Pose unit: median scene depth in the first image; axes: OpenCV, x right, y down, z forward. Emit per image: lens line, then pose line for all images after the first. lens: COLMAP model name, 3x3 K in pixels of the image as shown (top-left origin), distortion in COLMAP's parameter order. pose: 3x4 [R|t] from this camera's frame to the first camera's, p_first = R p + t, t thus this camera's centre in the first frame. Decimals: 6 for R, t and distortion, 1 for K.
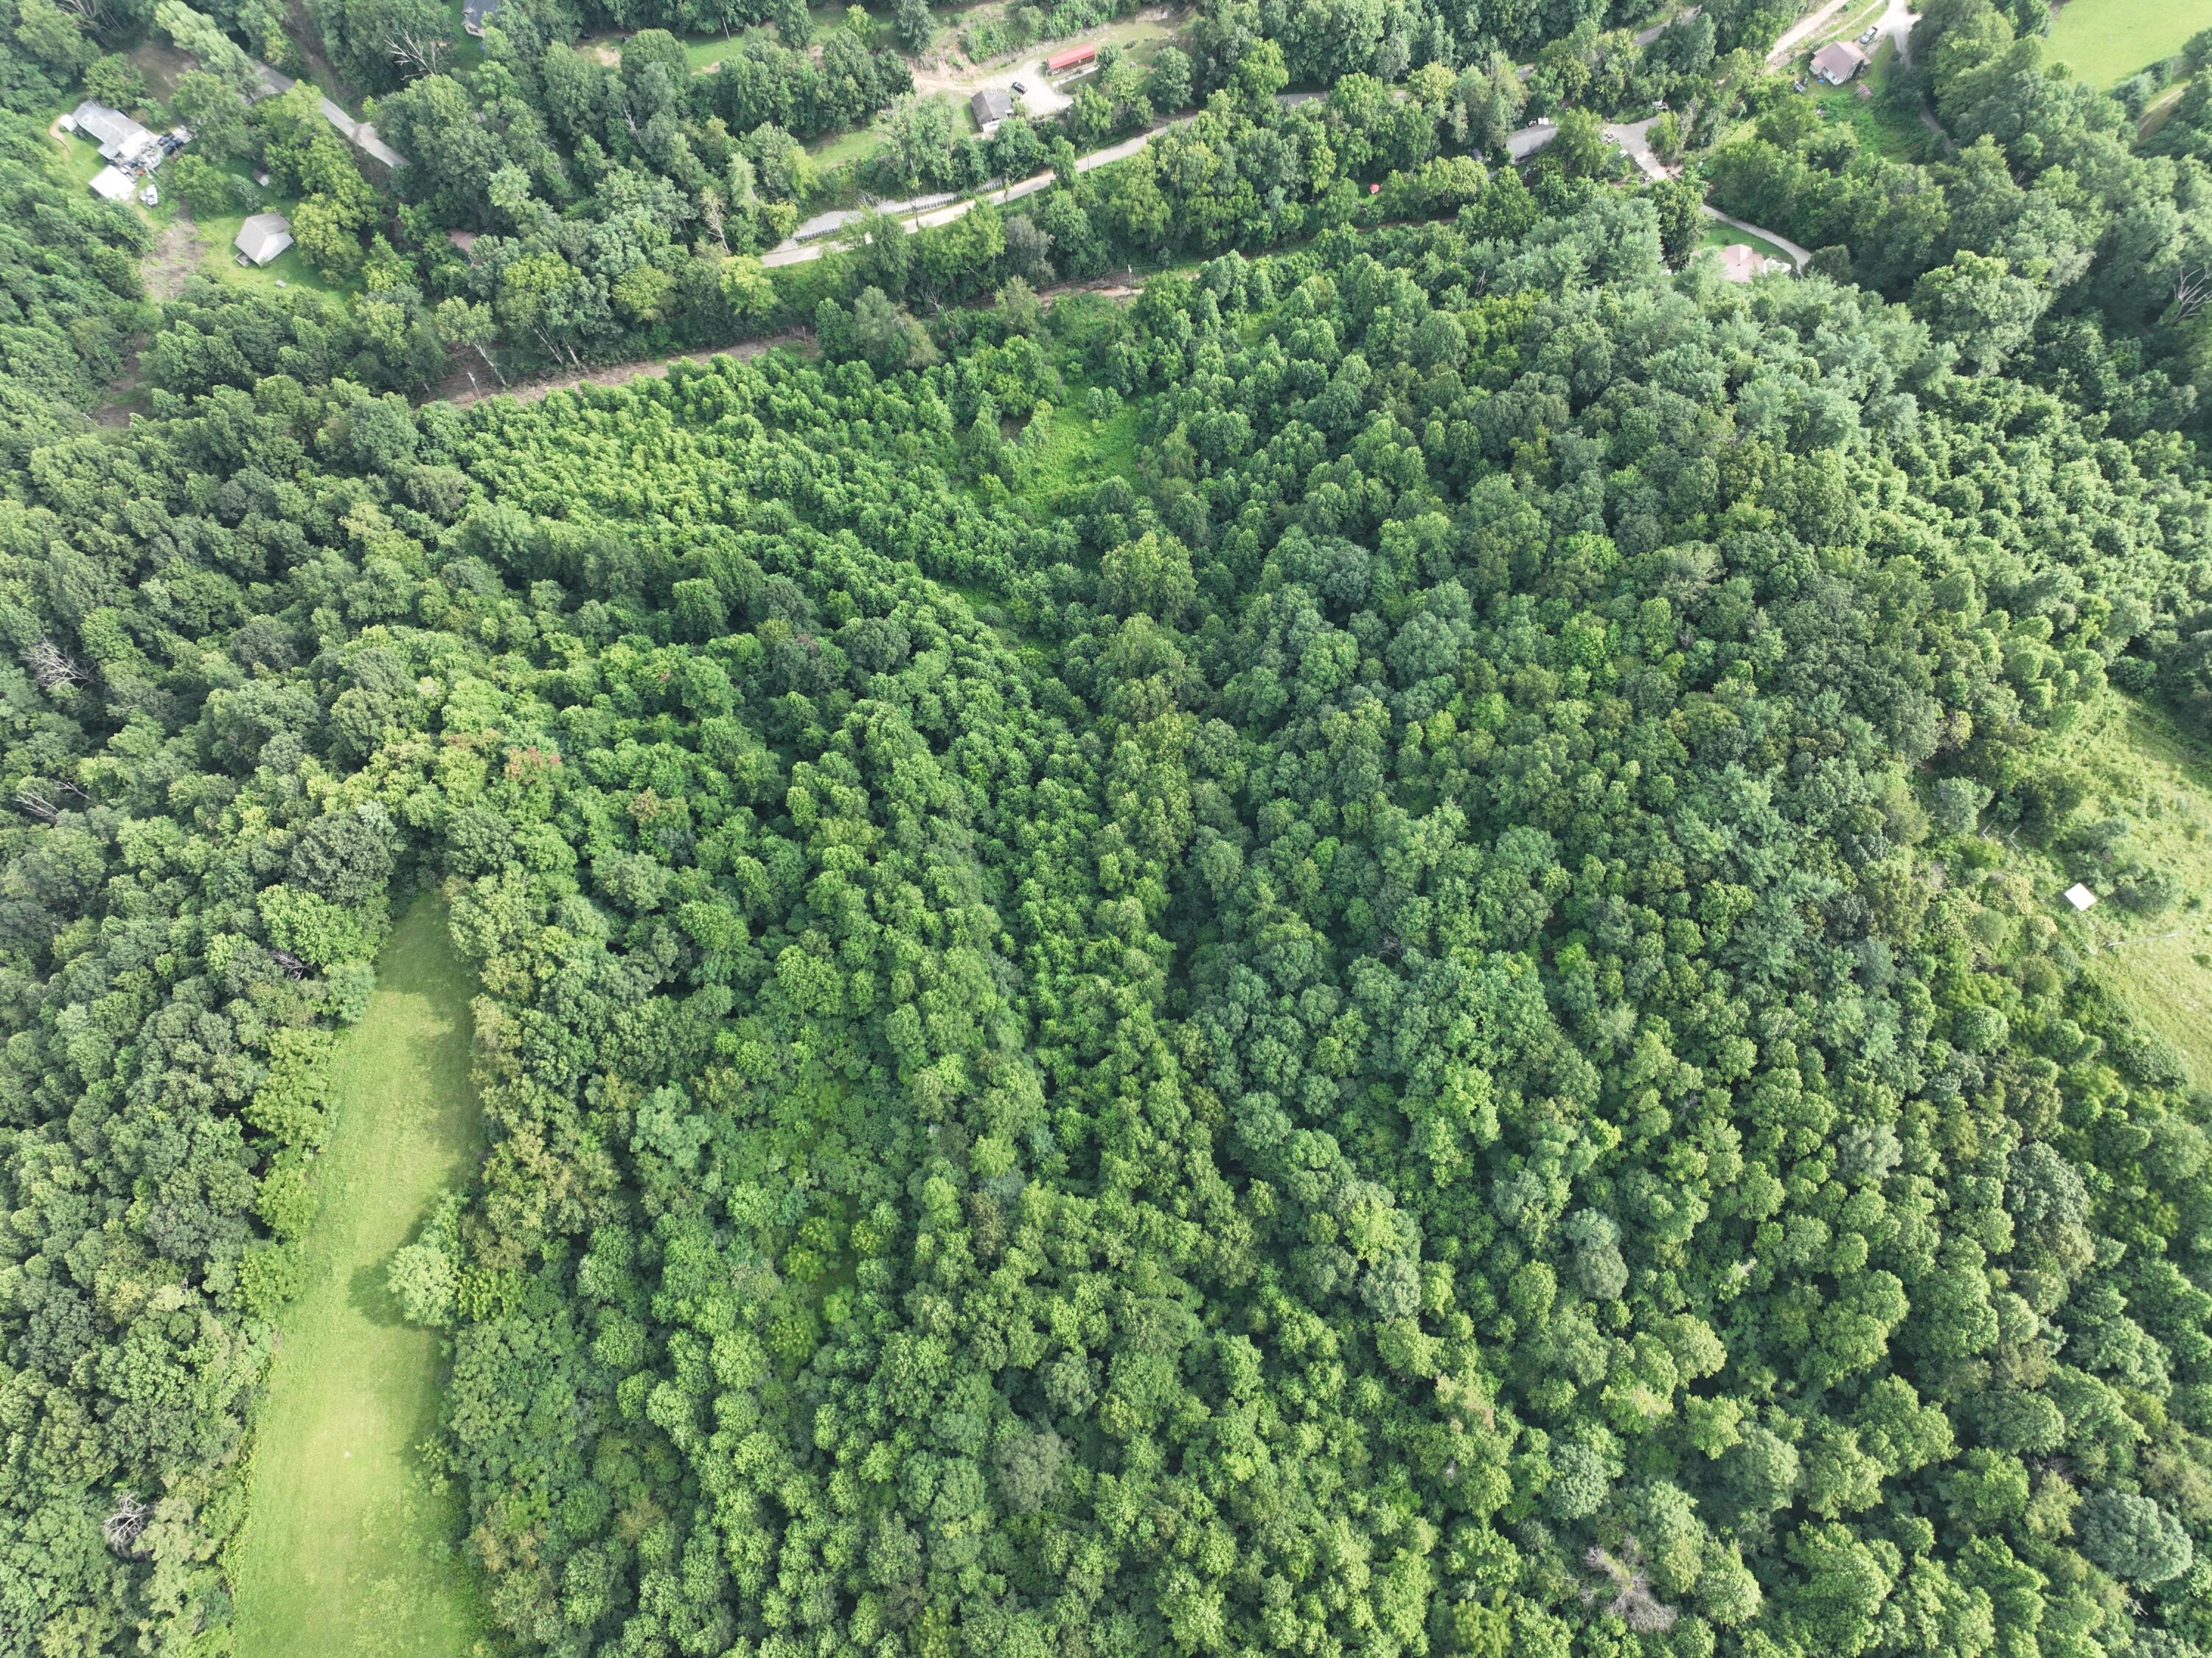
lens RADIAL K [[1564.1, 0, 1106.0], [0, 1564.1, 829.0], [0, 0, 1]] dist [0.000854, 0.017890]
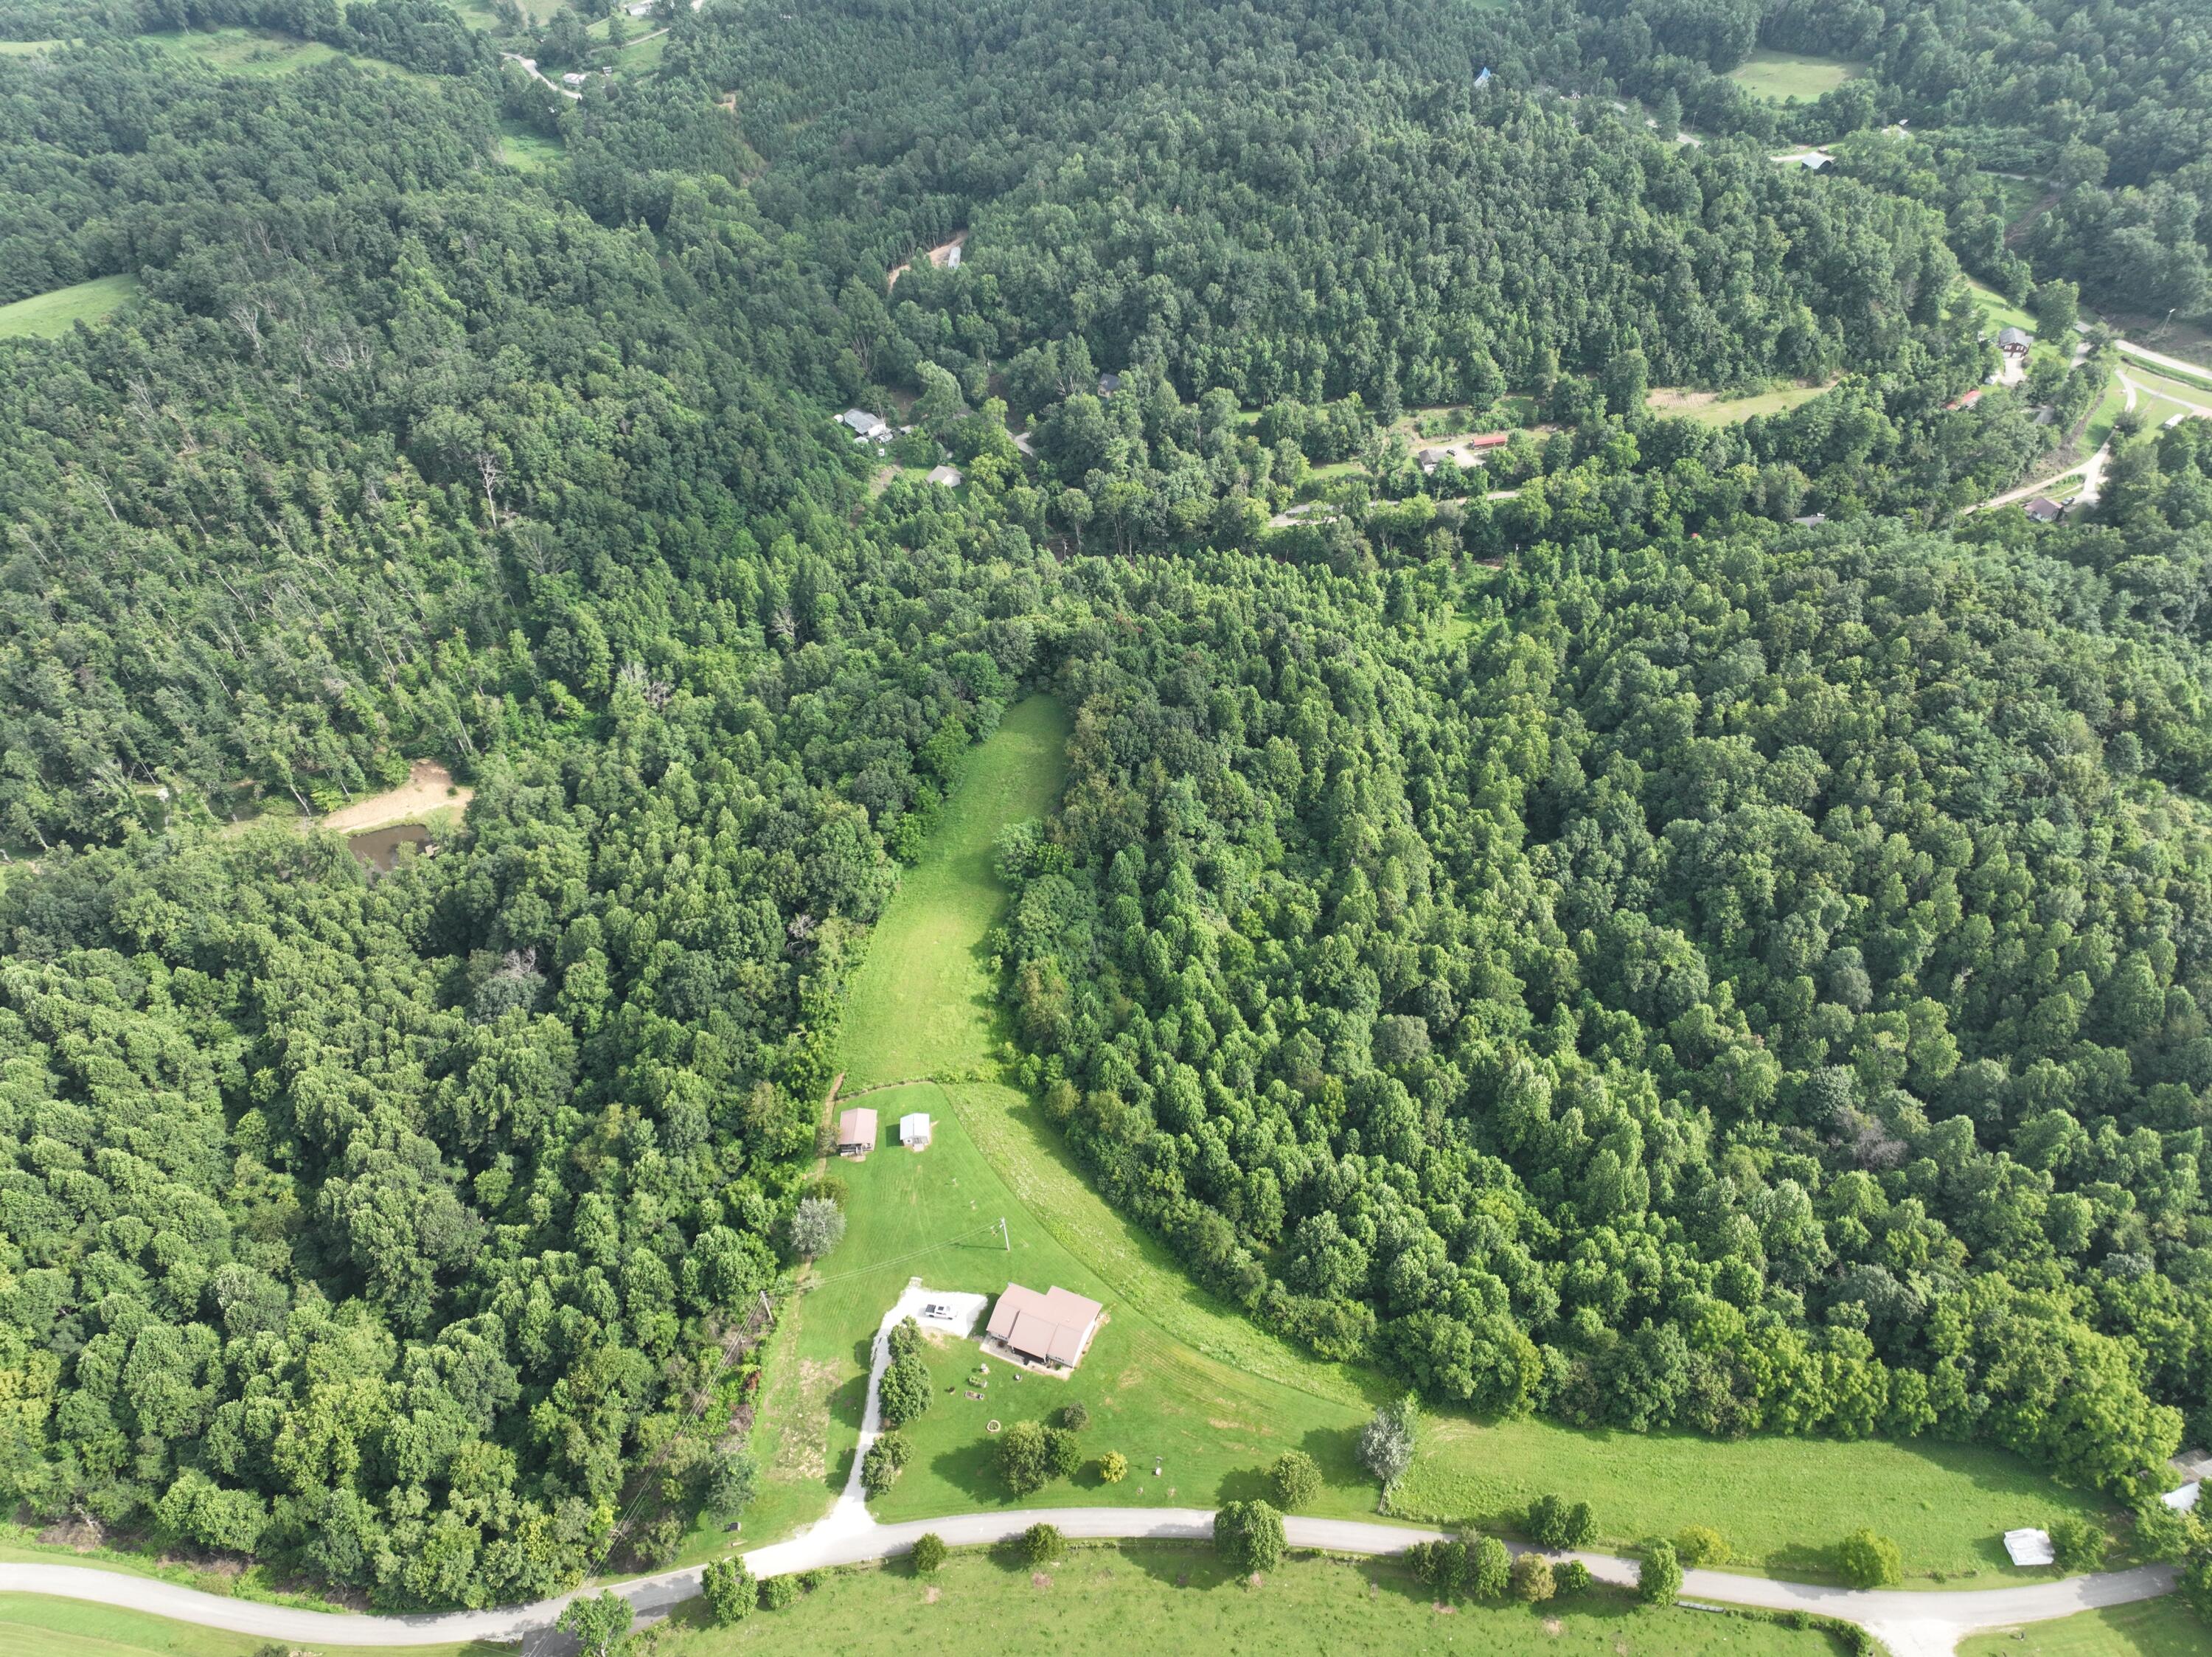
lens RADIAL K [[1564.0, 0, 1106.0], [0, 1564.0, 828.5], [0, 0, 1]] dist [0.000854, 0.017890]
pose [[0.971752, 0.151319, -0.181110, -0.054211], [-0.215606, 0.881298, -0.420510, 0.569493], [0.095980, 0.447680, 0.889028, -0.207798]]
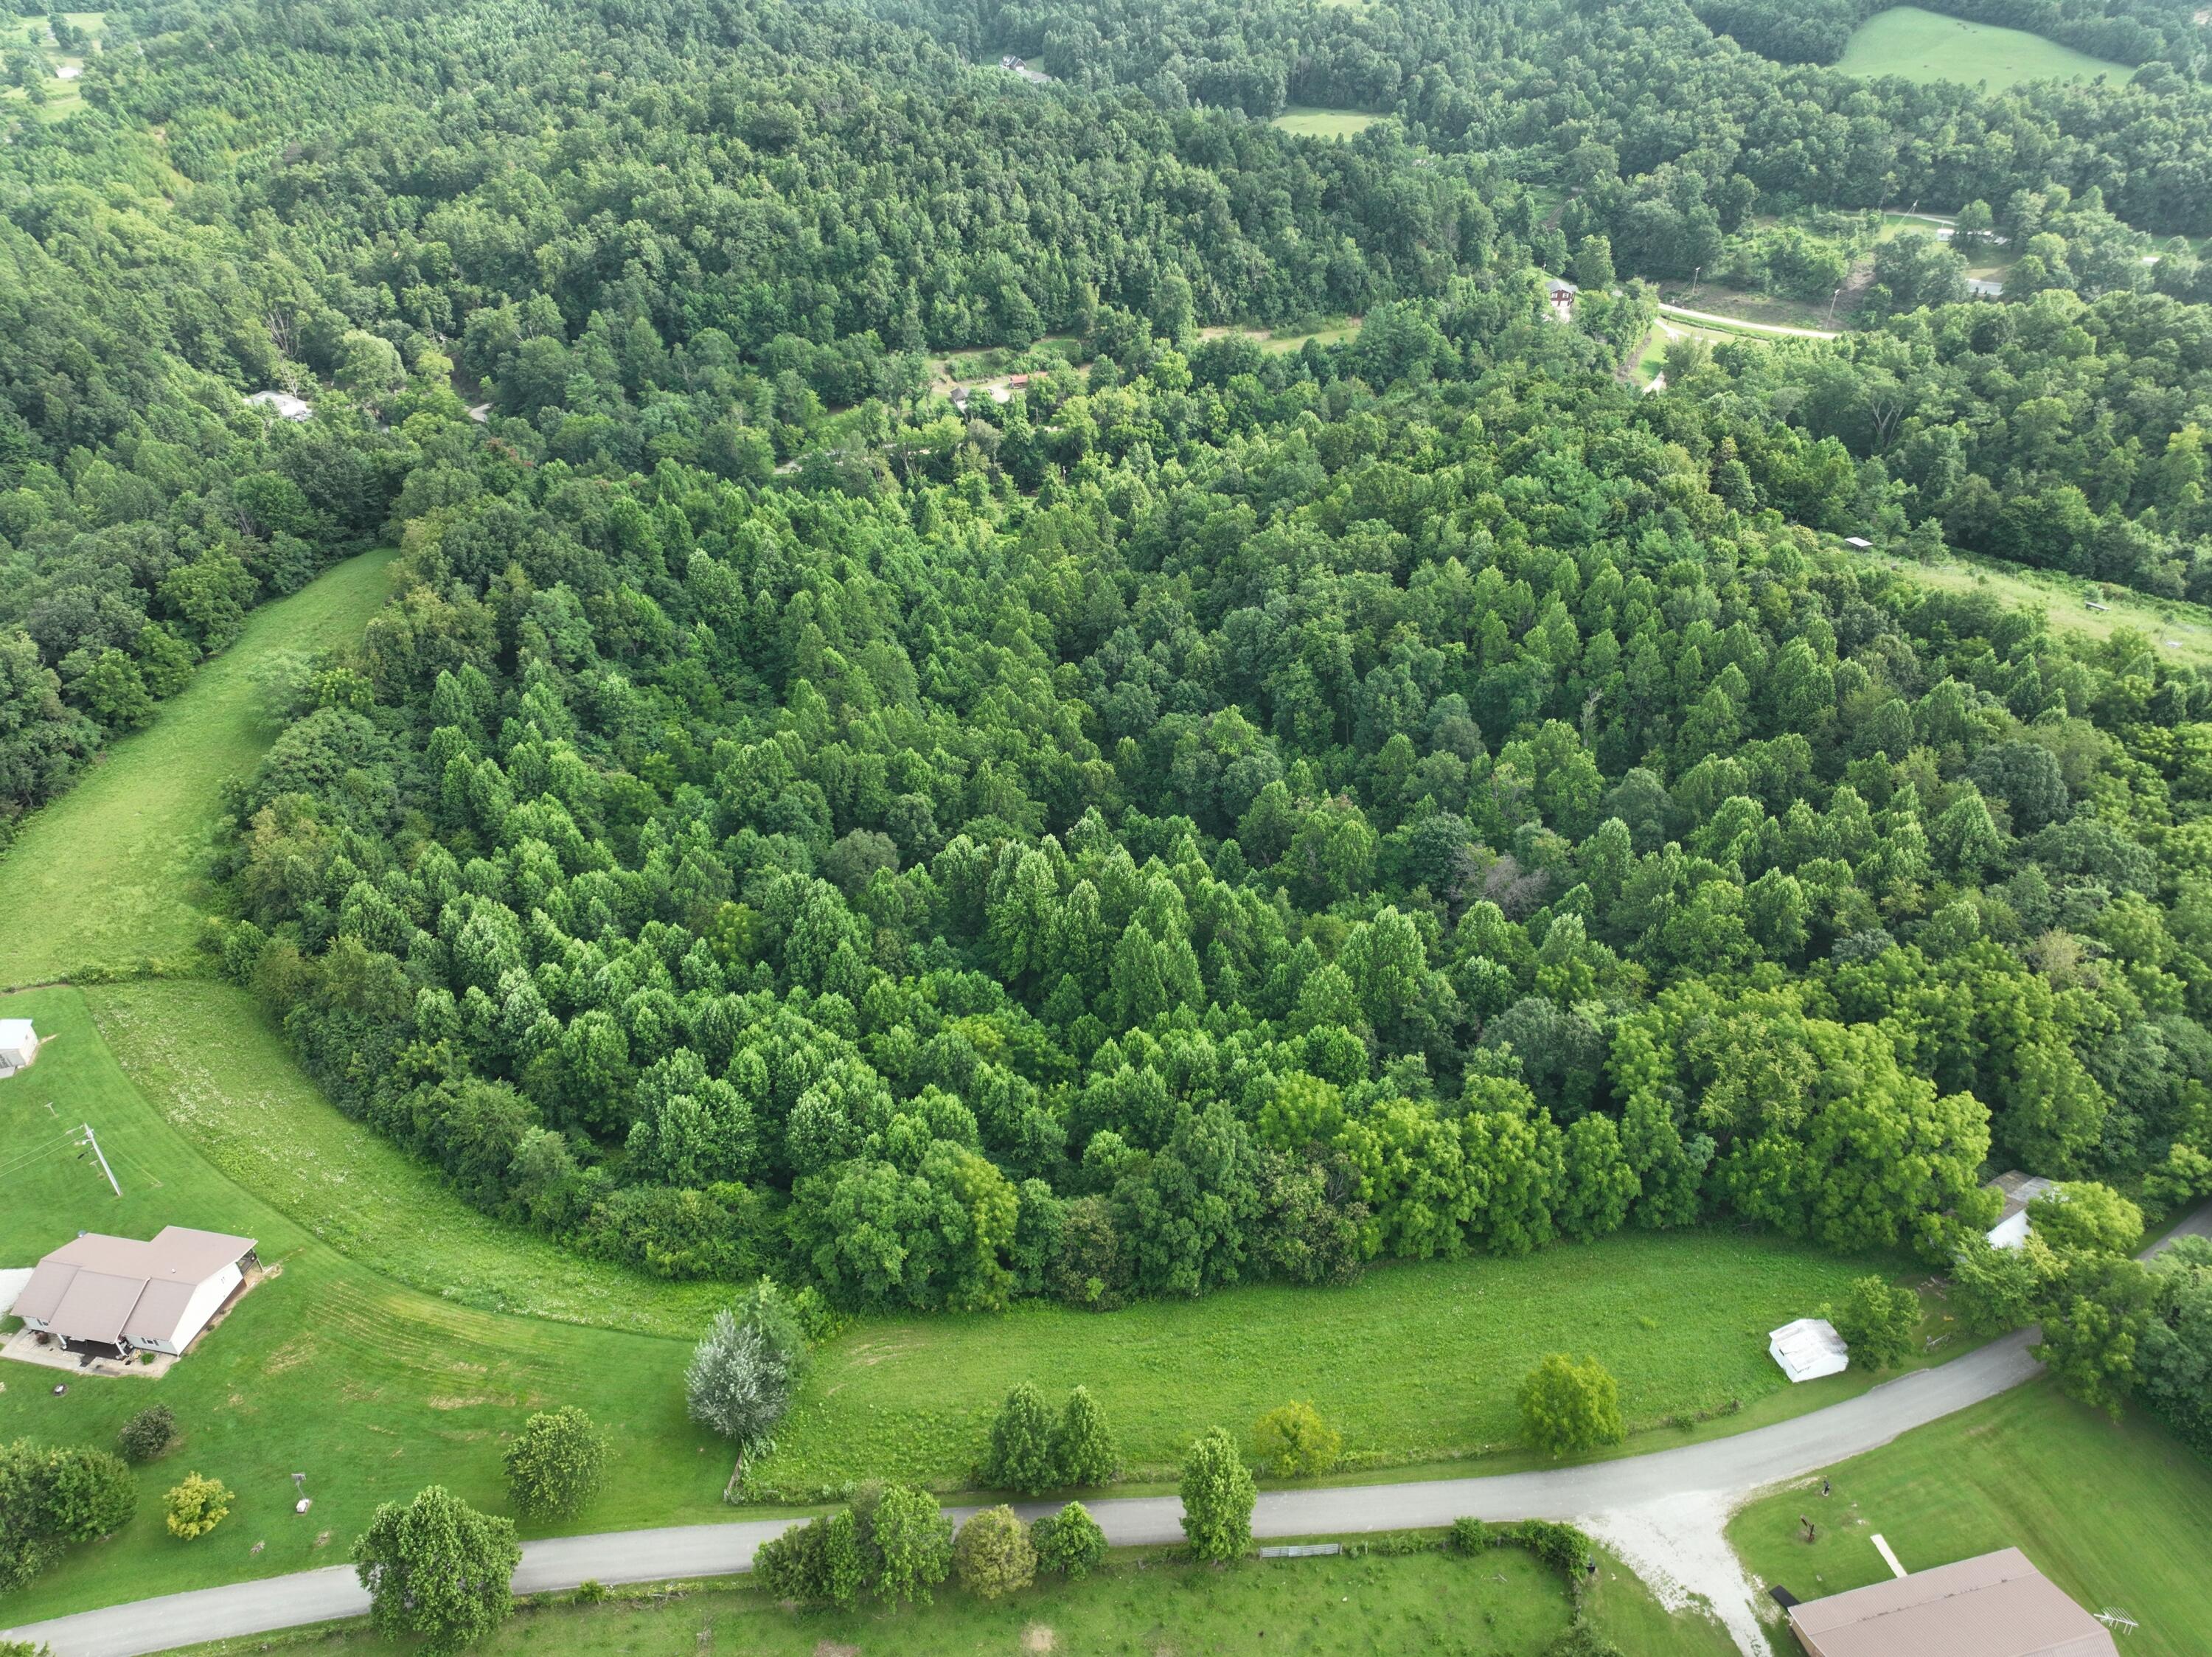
lens RADIAL K [[1565.0, 0, 1114.9], [0, 1565.0, 829.6], [0, 0, 1]] dist [0.001138, 0.004185]
pose [[0.999085, 0.042471, 0.004976, 0.061976], [-0.032000, 0.819752, -0.571824, 0.596227], [-0.028365, 0.571141, 0.820361, 0.144394]]
